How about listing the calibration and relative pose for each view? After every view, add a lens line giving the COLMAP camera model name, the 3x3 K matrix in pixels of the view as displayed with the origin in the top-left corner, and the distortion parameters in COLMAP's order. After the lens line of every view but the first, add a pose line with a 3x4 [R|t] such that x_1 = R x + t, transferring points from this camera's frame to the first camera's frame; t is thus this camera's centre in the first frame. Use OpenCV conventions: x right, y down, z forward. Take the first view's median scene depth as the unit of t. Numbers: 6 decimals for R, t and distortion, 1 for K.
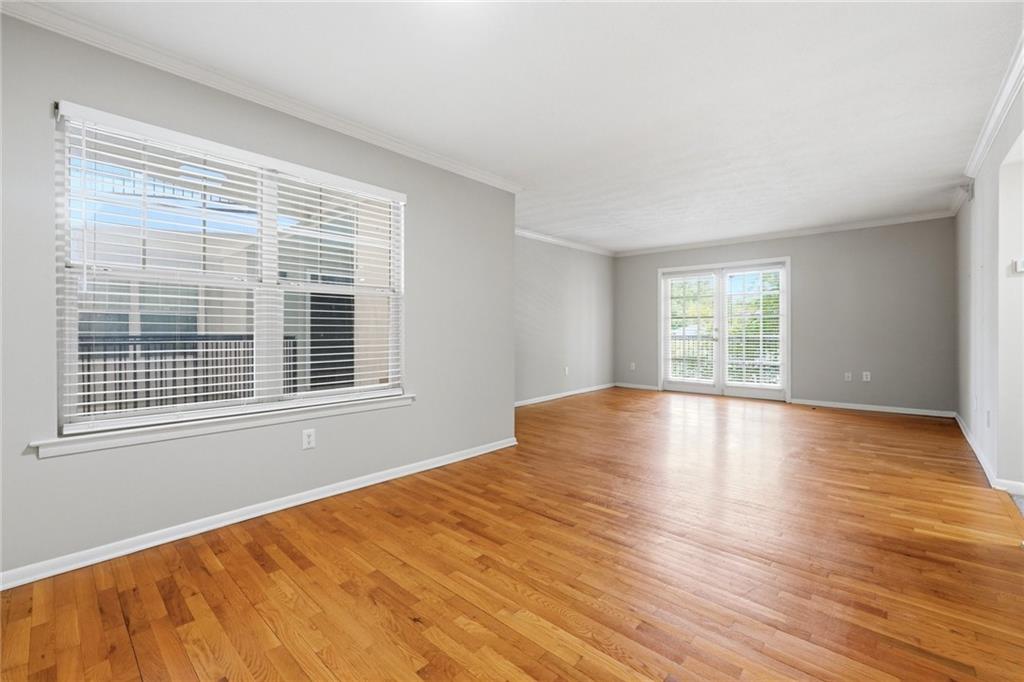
lens RADIAL K [[435.8, 0, 514.4], [0, 435.8, 330.7], [0, 0, 1]] dist [-0.022448, 0.008234]
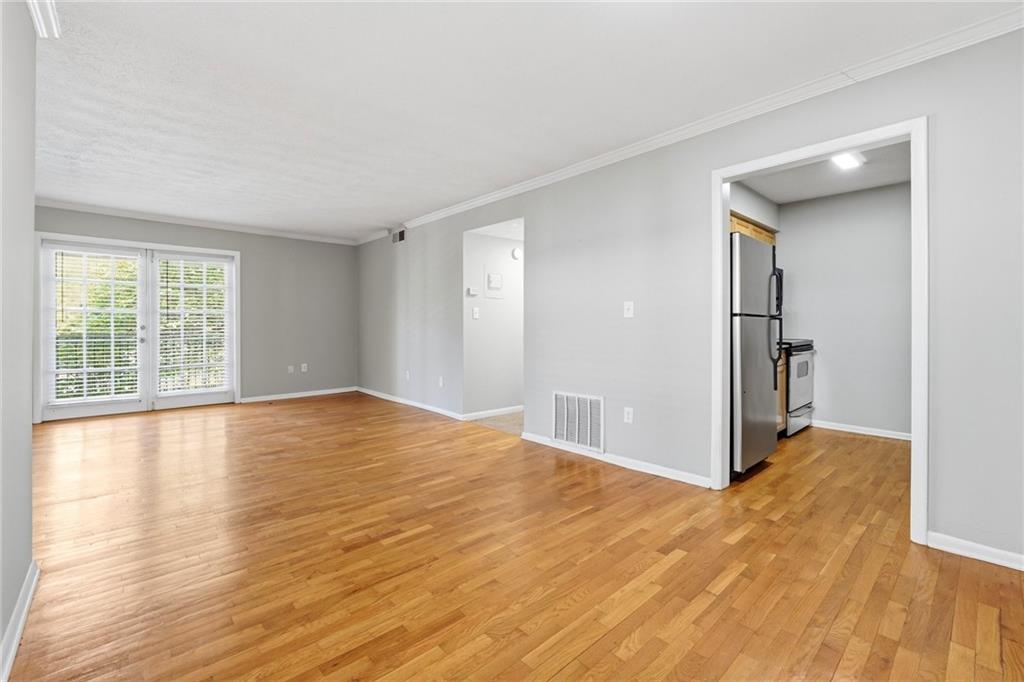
lens RADIAL K [[435.8, 0, 514.4], [0, 435.8, 330.7], [0, 0, 1]] dist [-0.022448, 0.008234]
pose [[0.096149, -0.008453, 0.995331, -0.581490], [0.004356, 0.999958, 0.008071, -0.001460], [-0.995357, 0.003559, 0.096181, 0.645086]]
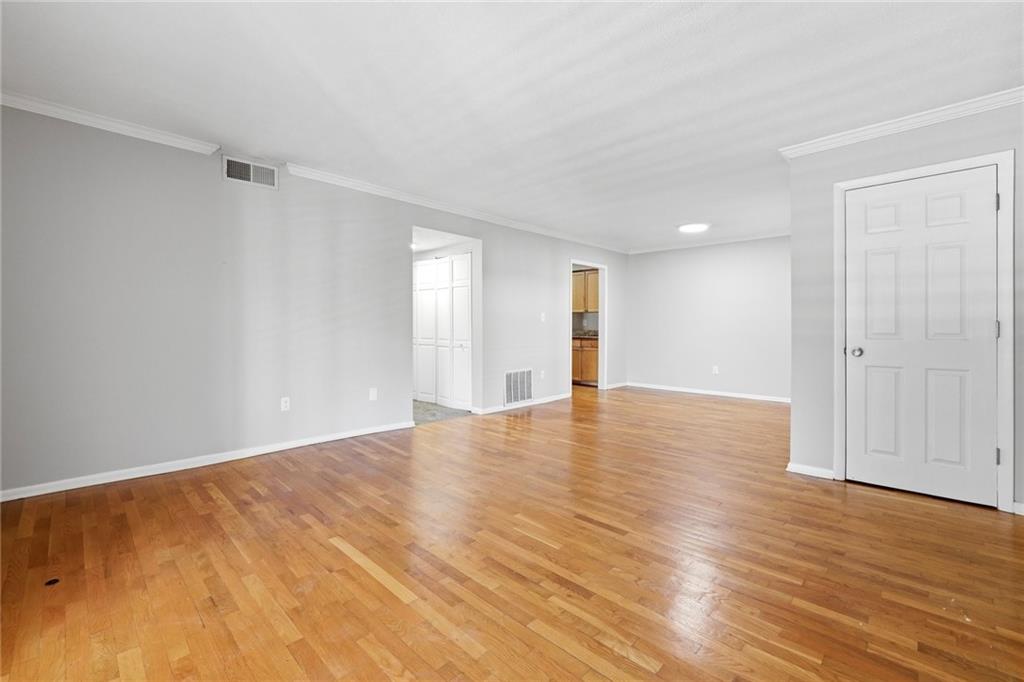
lens RADIAL K [[431.9, 0, 511.4], [0, 431.9, 326.8], [0, 0, 1]] dist [-0.010292, 0.000217]
pose [[-0.999265, -0.000986, 0.038324, 0.714146], [-0.000683, 0.999968, 0.007914, -0.017168], [-0.038330, 0.007882, -0.999234, 2.644092]]
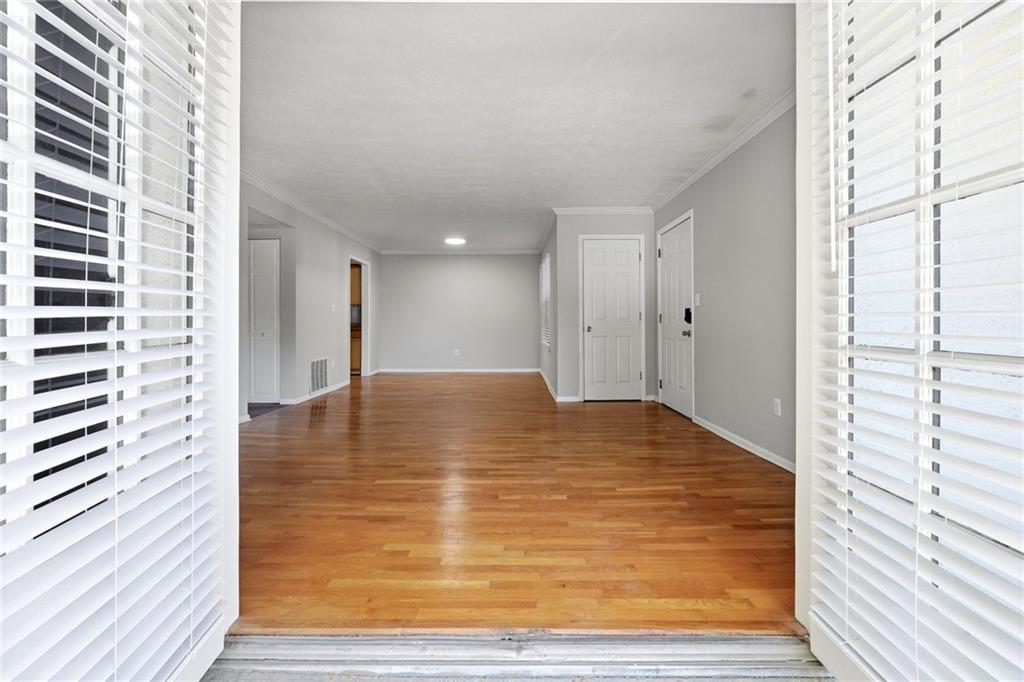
lens RADIAL K [[441.4, 0, 510.4], [0, 441.4, 320.6], [0, 0, 1]] dist [-0.018874, 0.007085]
pose [[-0.744705, -0.004121, -0.667381, 1.492965], [-0.004086, 0.999990, -0.001615, 0.017907], [0.667381, 0.001524, -0.744715, 2.798711]]
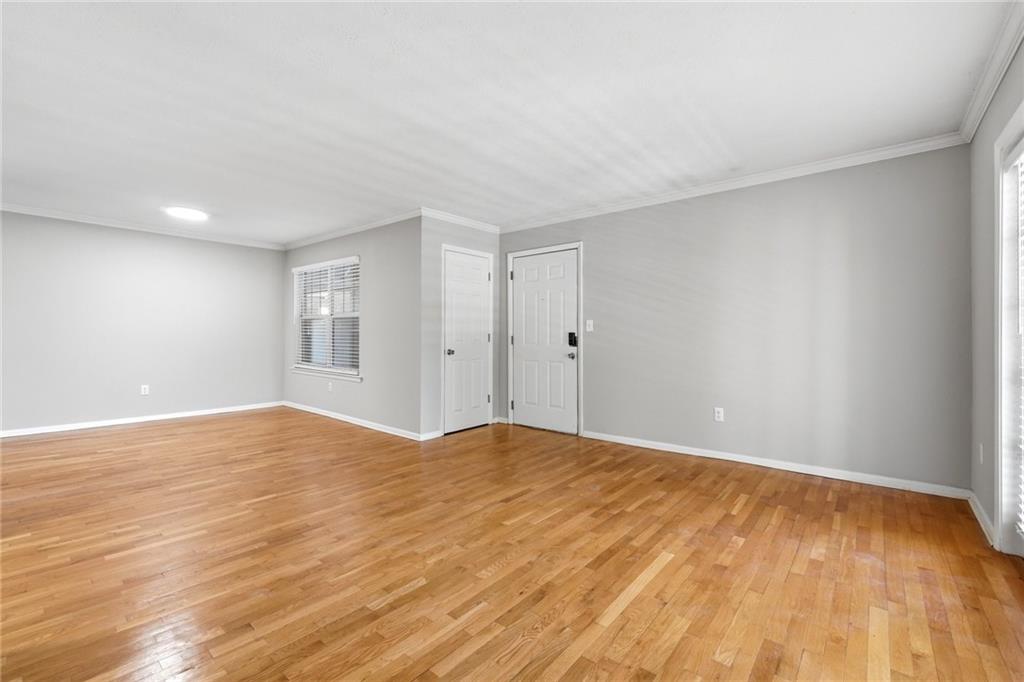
lens RADIAL K [[439.2, 0, 508.1], [0, 439.2, 328.7], [0, 0, 1]] dist [-0.017287, 0.007265]
pose [[0.029264, -0.015424, -0.999453, 1.657298], [-0.011109, 0.999814, -0.015755, -0.015771], [0.999510, 0.011564, 0.029087, 1.733544]]
